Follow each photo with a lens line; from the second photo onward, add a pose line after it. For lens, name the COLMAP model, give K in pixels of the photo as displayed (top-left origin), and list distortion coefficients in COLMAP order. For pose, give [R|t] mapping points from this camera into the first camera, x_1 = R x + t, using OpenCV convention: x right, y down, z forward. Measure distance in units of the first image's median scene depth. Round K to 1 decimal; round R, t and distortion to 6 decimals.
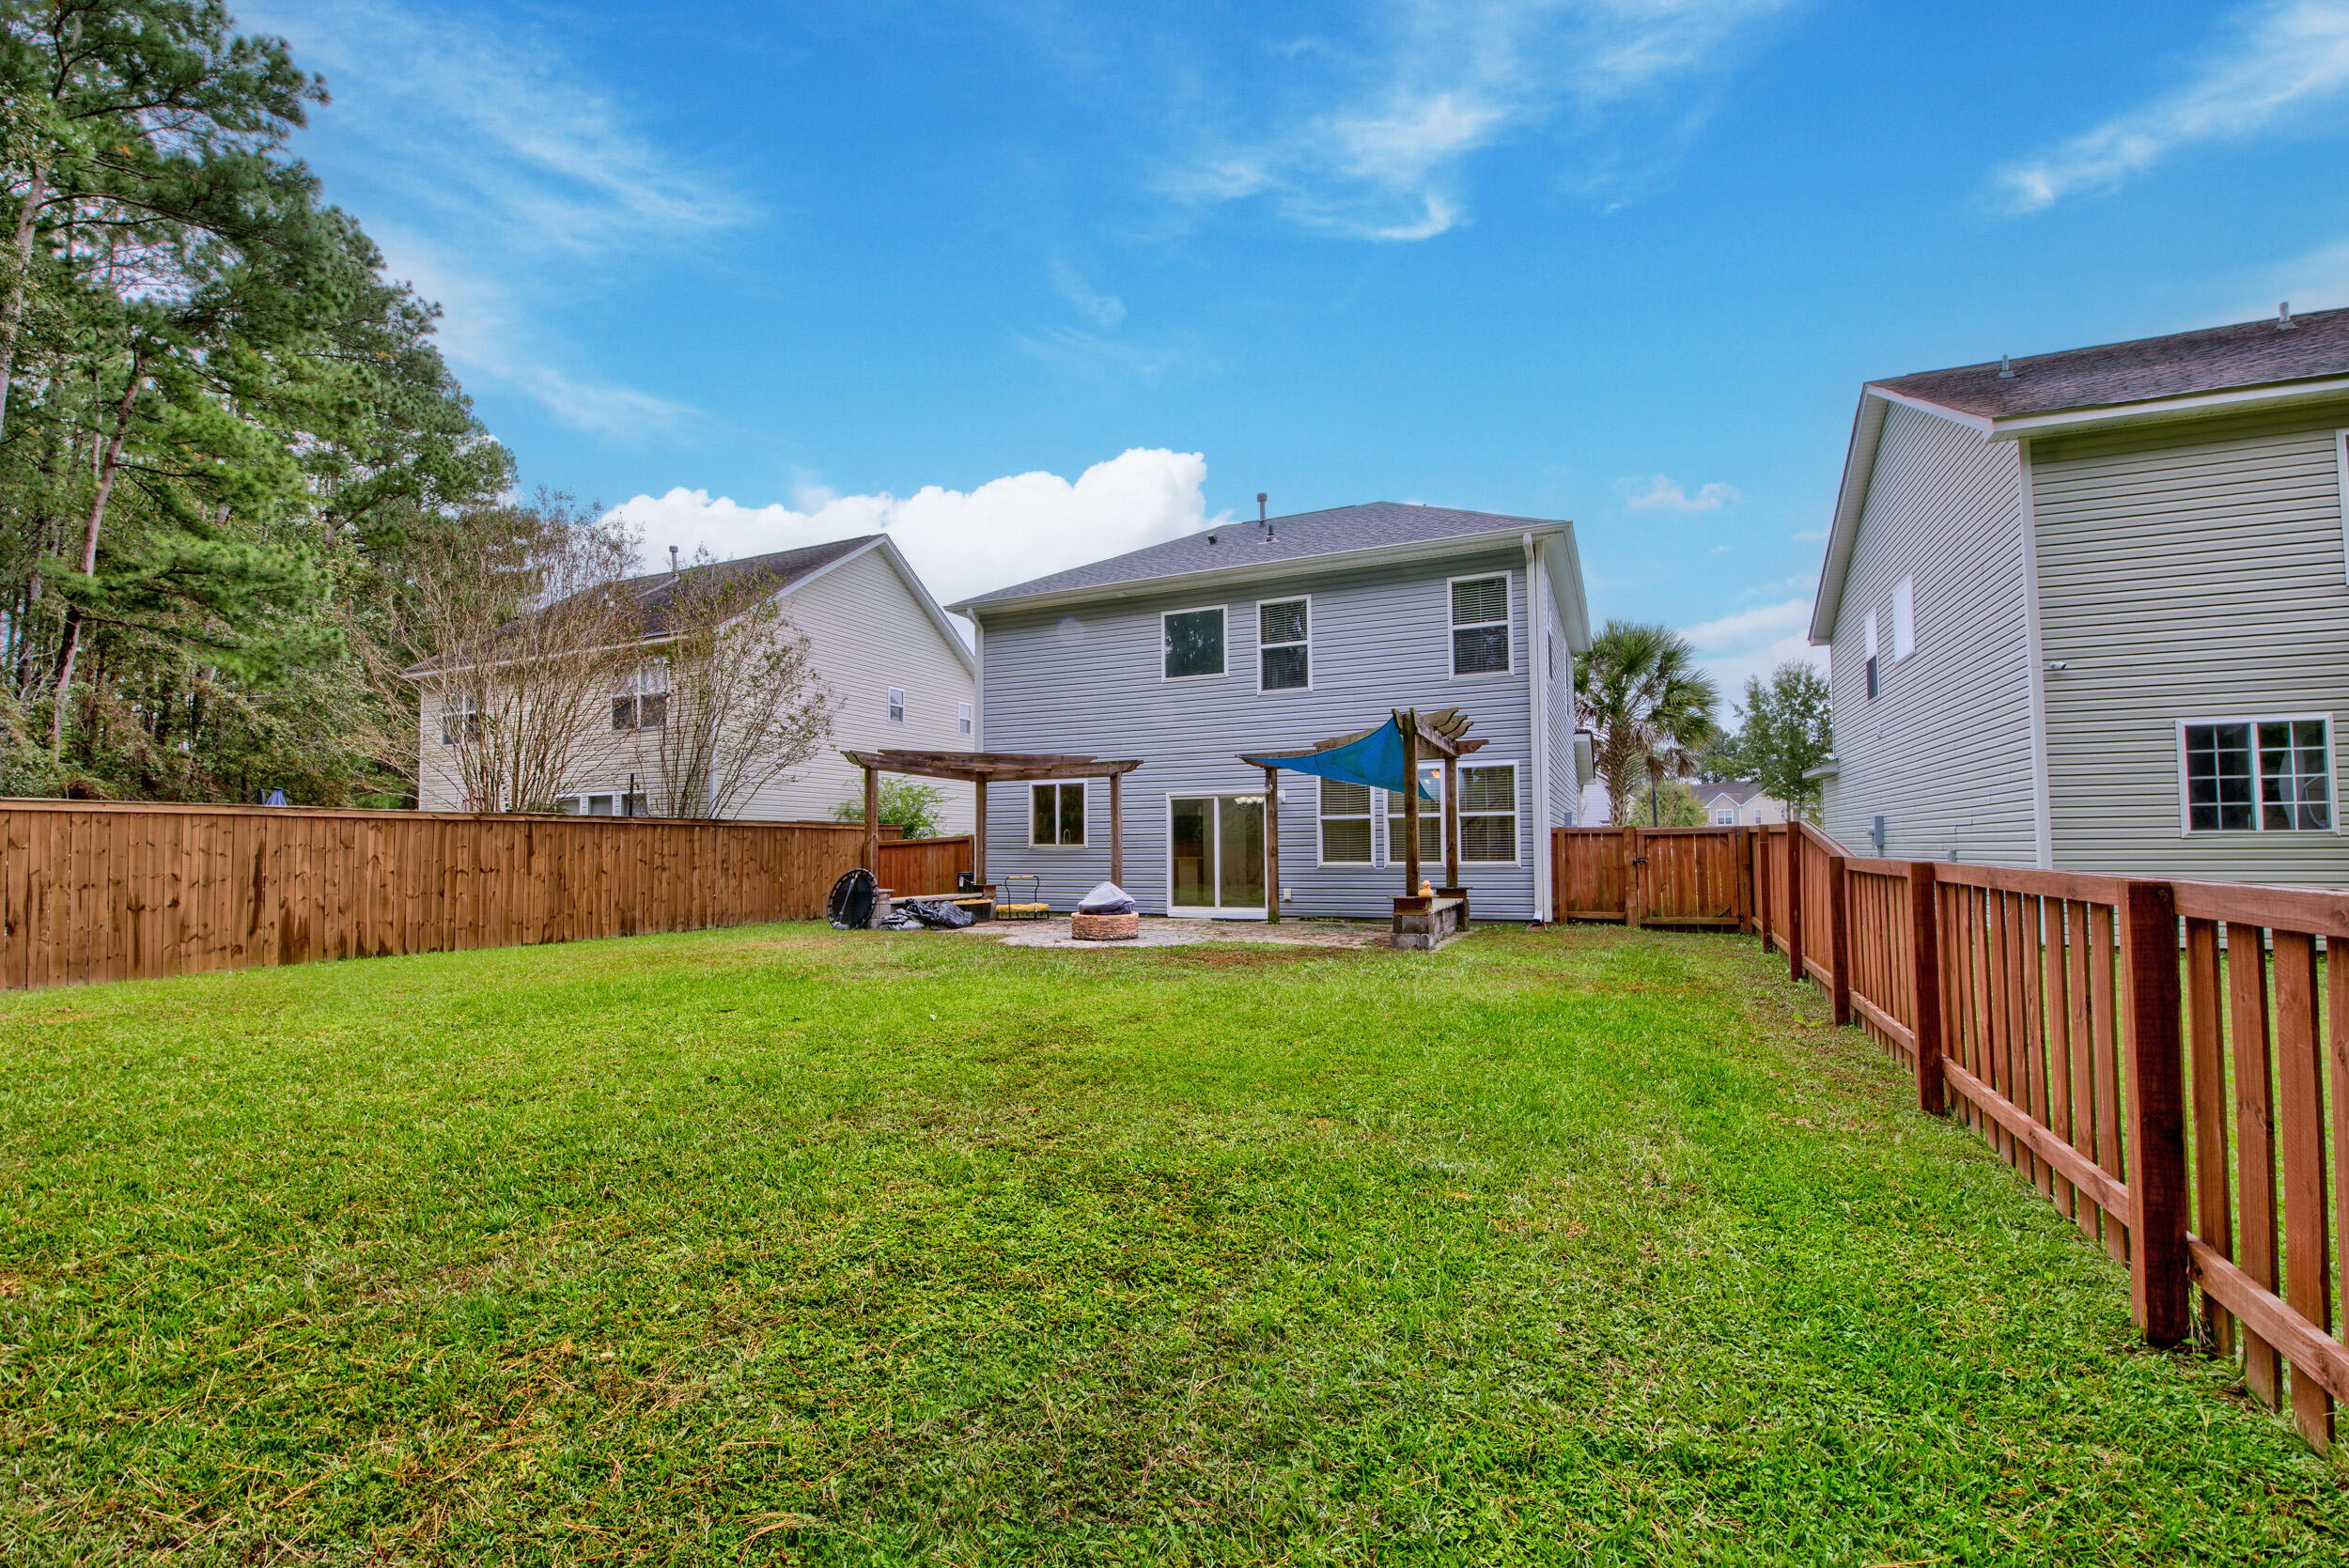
lens RADIAL K [[994.6, 0, 1174.5], [0, 994.6, 784.0], [0, 0, 1]] dist [-0.000929, 0.000032]
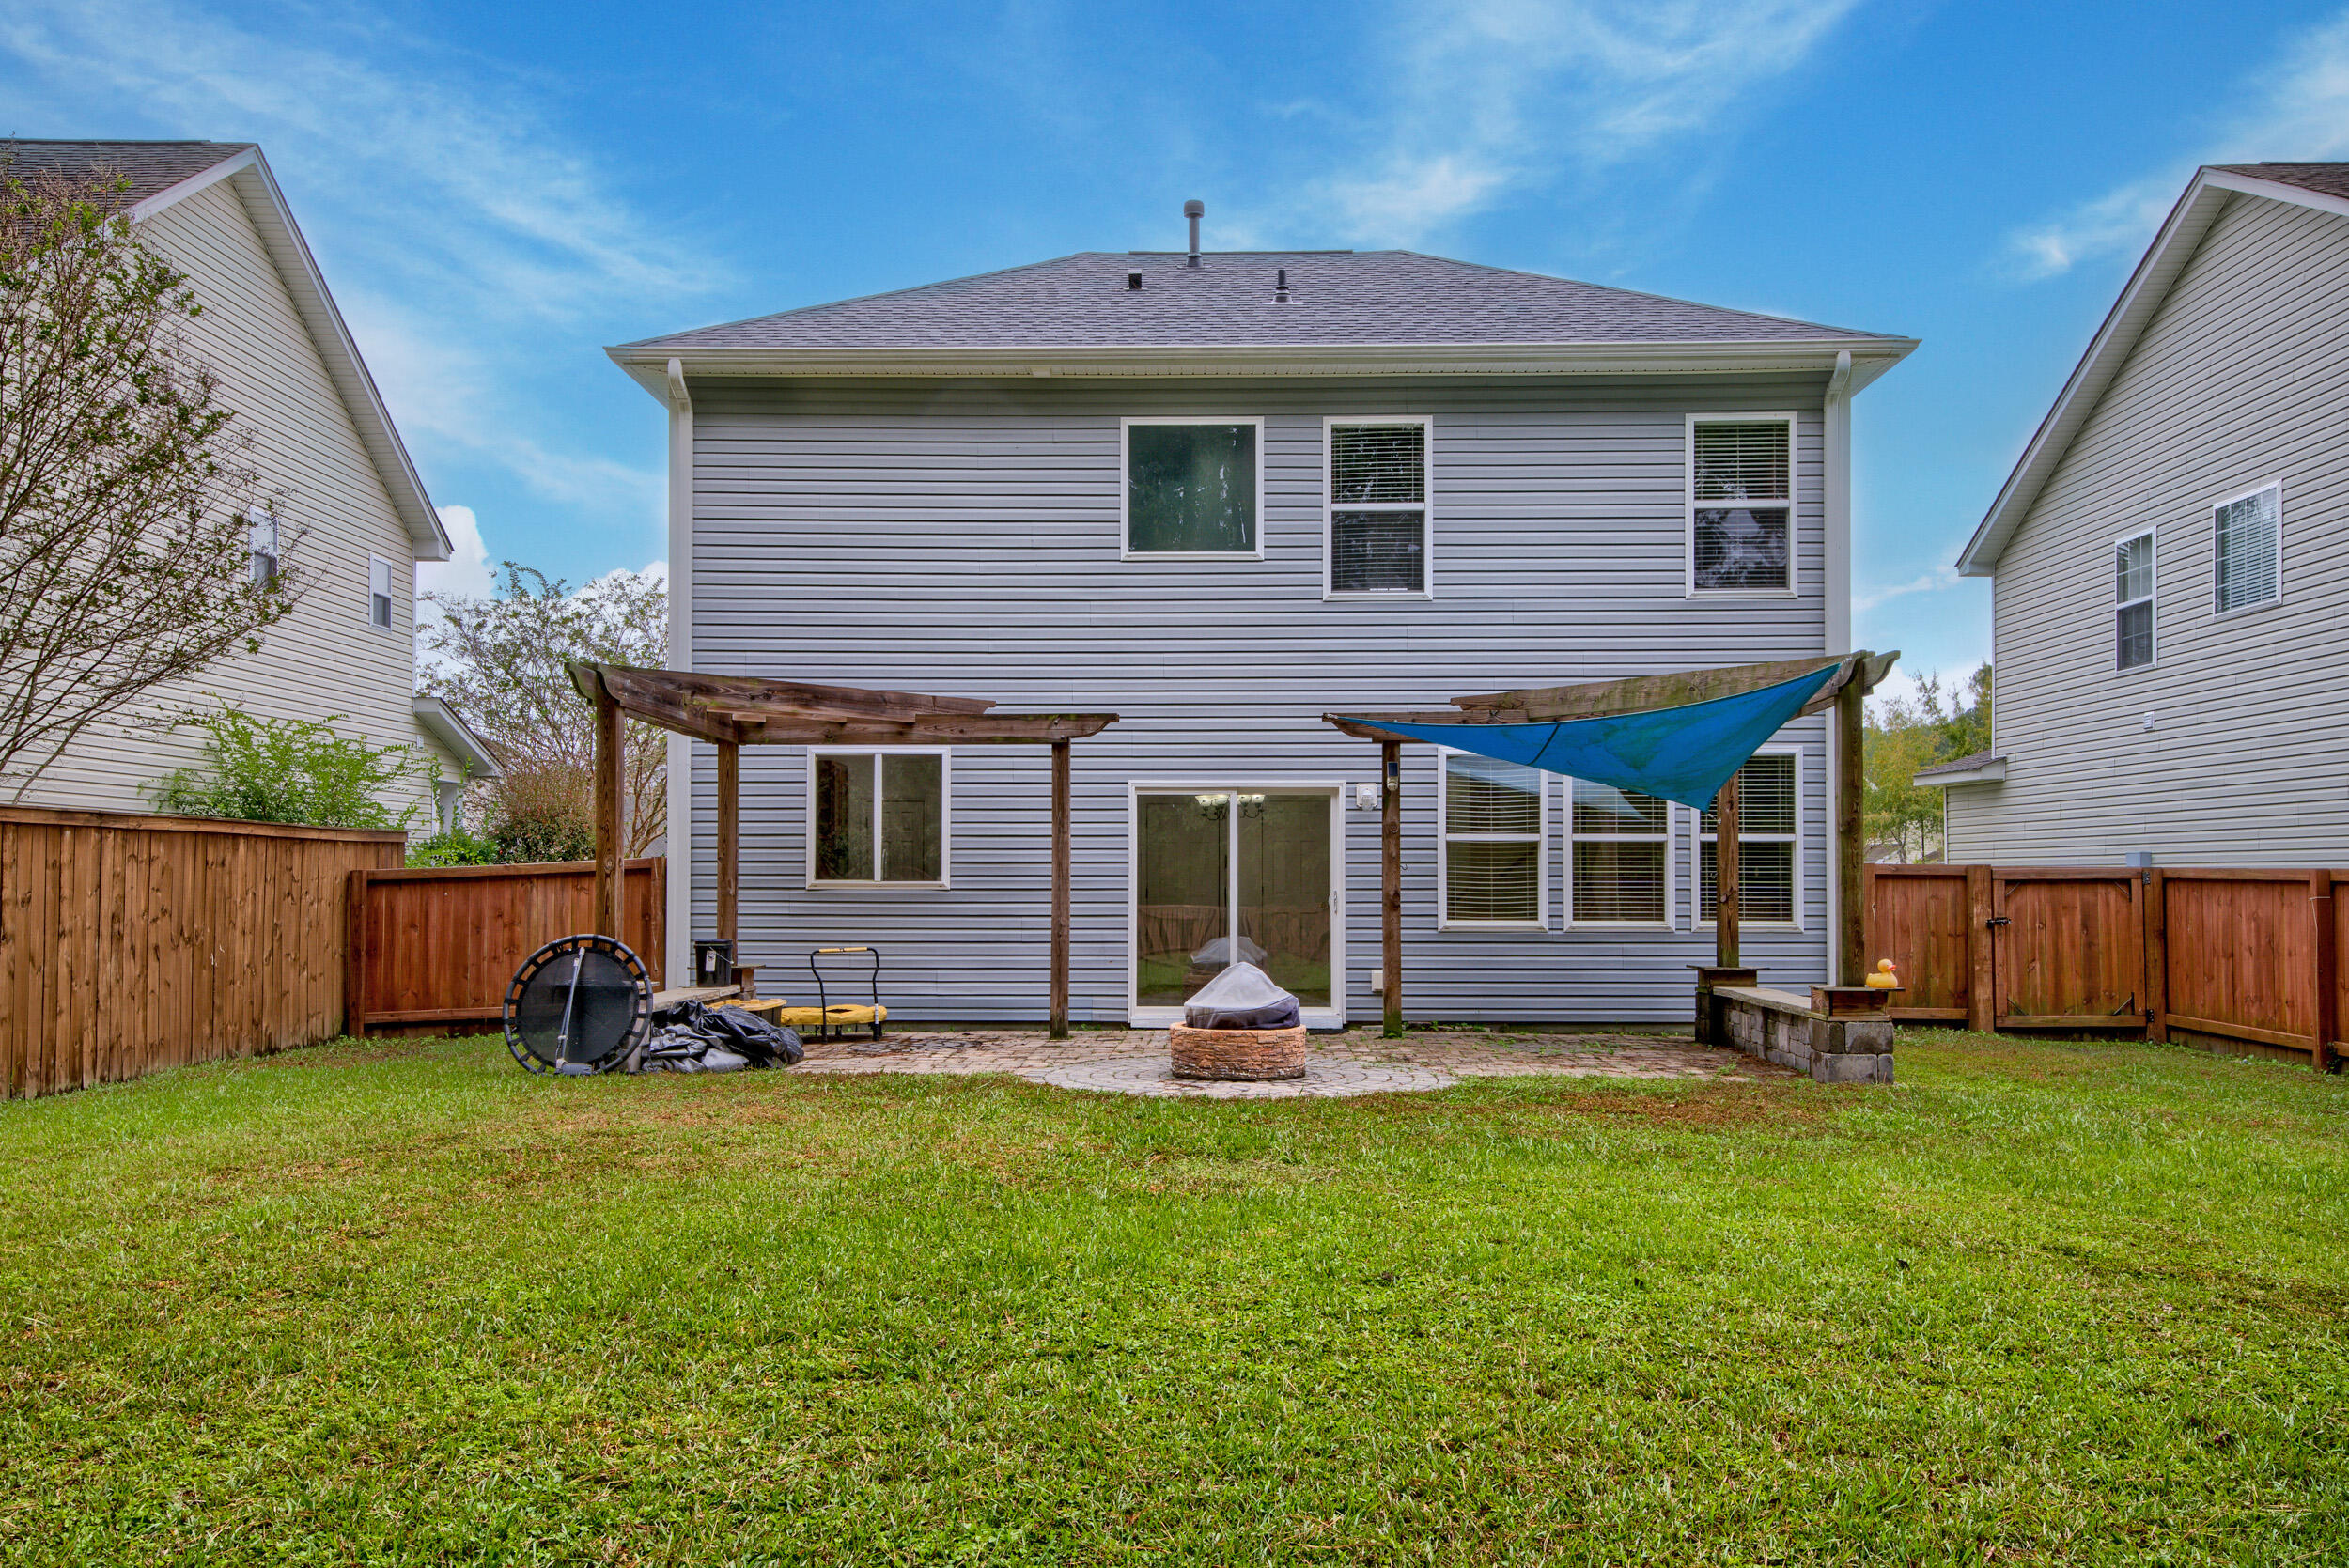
lens RADIAL K [[1883.1, 0, 1182.5], [0, 1883.1, 793.9], [0, 0, 1]] dist [0.064858, 0.004588]
pose [[0.916516, 0.029059, 0.398940, -0.432480], [-0.035930, 0.999307, 0.009755, 0.006221], [-0.398380, -0.023275, 0.916925, 0.140618]]
